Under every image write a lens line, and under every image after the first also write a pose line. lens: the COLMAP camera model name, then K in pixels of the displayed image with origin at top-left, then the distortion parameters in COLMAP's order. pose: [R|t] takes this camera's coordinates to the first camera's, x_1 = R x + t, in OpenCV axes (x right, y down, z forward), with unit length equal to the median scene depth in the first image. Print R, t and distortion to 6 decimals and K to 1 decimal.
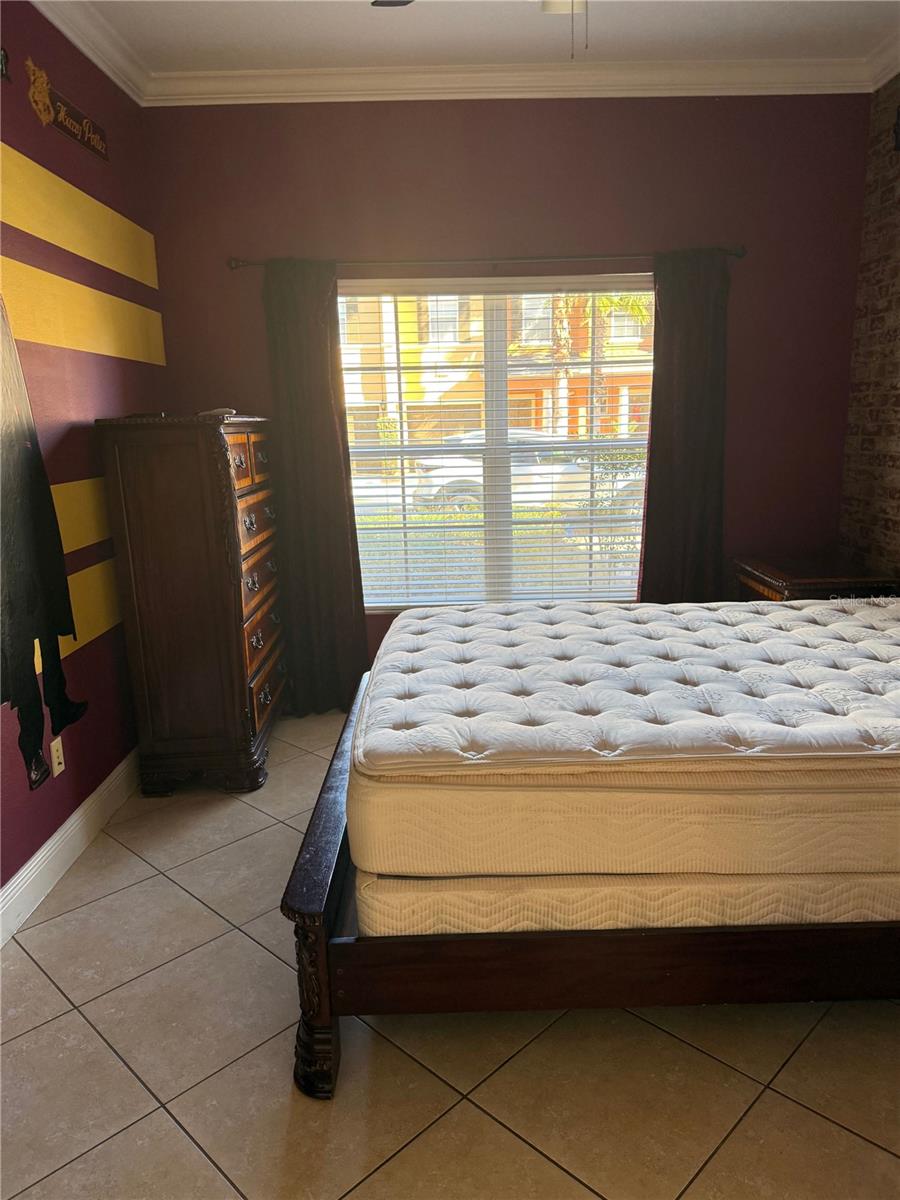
lens RADIAL K [[850.9, 0, 443.9], [0, 850.9, 600.5], [0, 0, 1]] dist [0.085754, -0.092927]
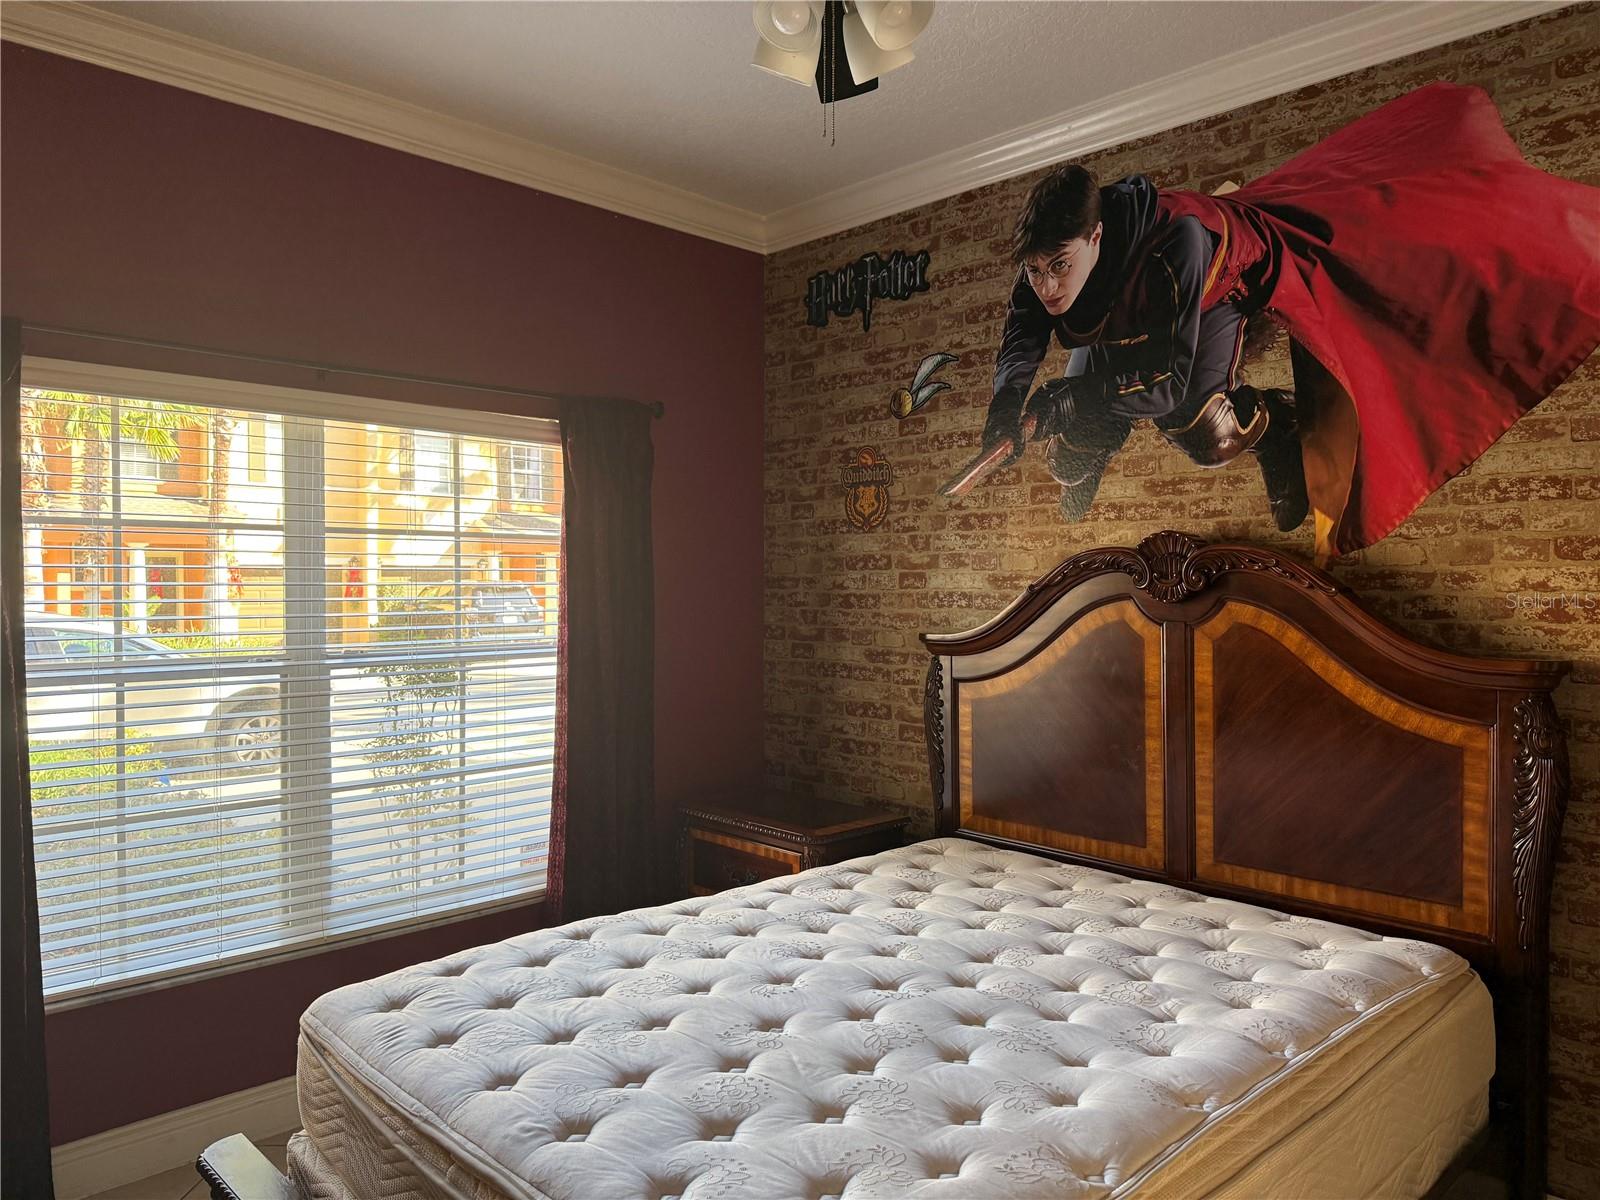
lens RADIAL K [[1134.5, 0, 802.0], [0, 1134.5, 597.5], [0, 0, 1]] dist [0.085754, -0.092927]
pose [[0.710751, 0.009669, 0.703377, -0.287254], [0.129786, 0.980937, -0.144631, -0.075546], [-0.691367, 0.194085, 0.695947, 0.239718]]
